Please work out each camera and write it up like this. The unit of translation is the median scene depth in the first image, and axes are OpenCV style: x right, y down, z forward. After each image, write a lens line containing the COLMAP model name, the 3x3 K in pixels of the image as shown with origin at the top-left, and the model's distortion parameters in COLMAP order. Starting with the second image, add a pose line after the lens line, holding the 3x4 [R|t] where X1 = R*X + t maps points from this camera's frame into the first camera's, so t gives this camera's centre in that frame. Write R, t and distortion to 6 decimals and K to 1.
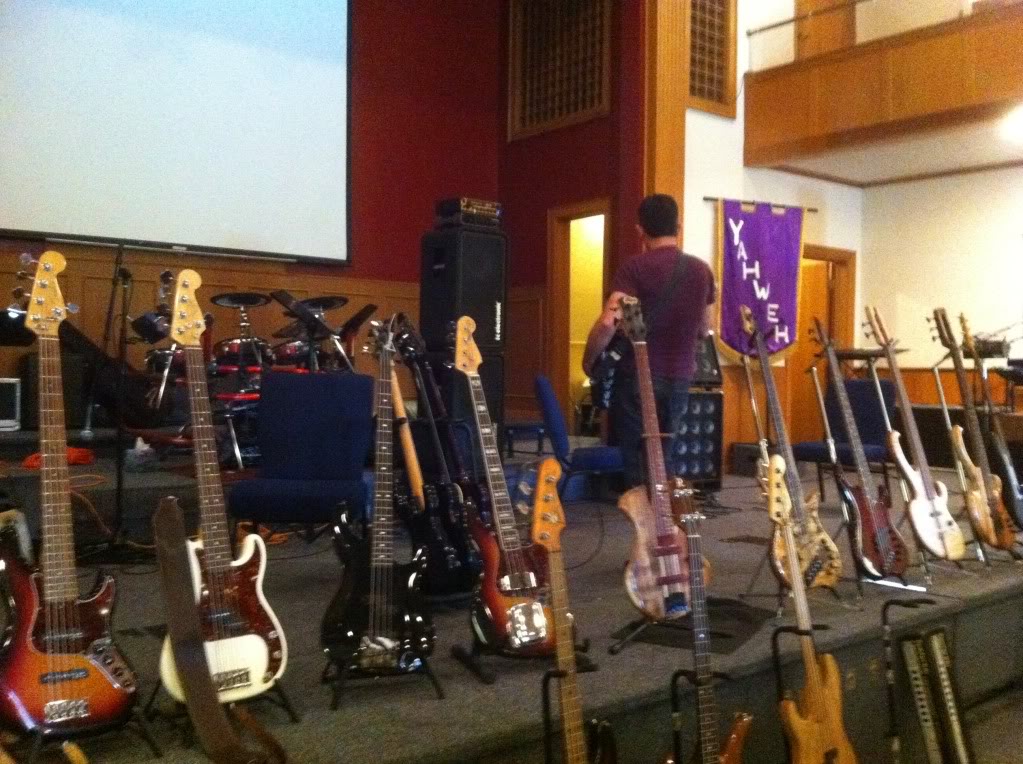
lens RADIAL K [[941.9, 0, 511.5], [0, 941.9, 382.0], [0, 0, 1]] dist [0.069929, -0.210702]
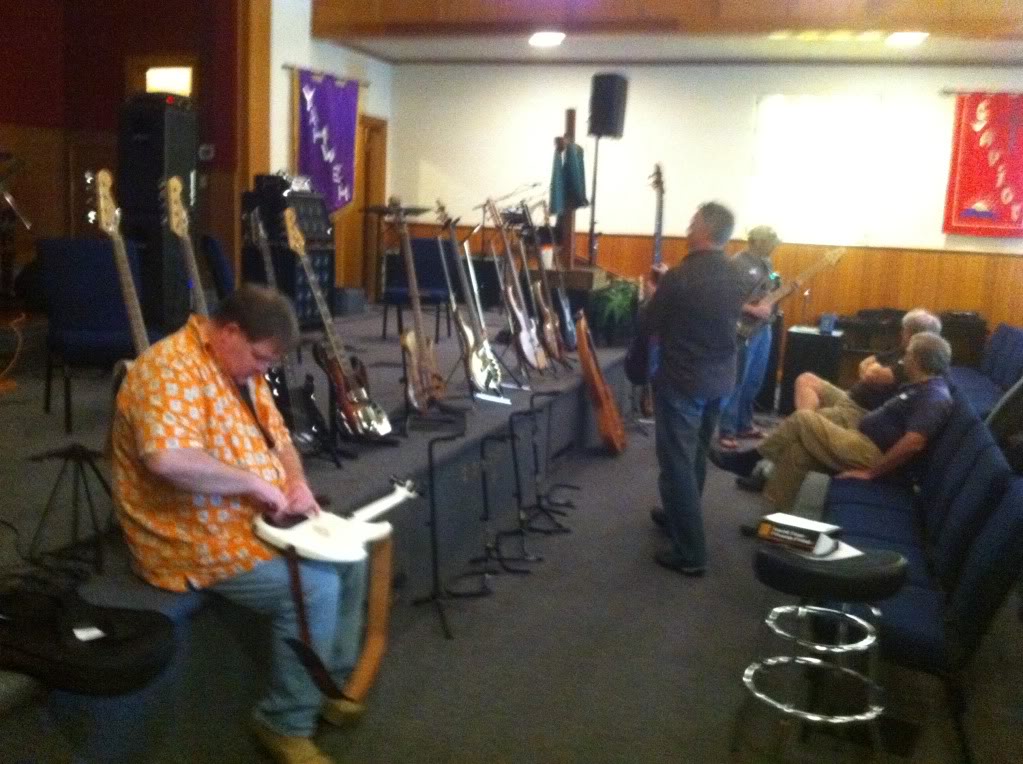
lens RADIAL K [[941.9, 0, 511.5], [0, 941.9, 382.0], [0, 0, 1]] dist [0.069929, -0.210702]
pose [[0.842316, -0.062308, 0.535371, -0.188608], [-0.032064, 0.985744, 0.165172, -0.021085], [-0.538030, -0.156293, 0.828309, -0.121295]]
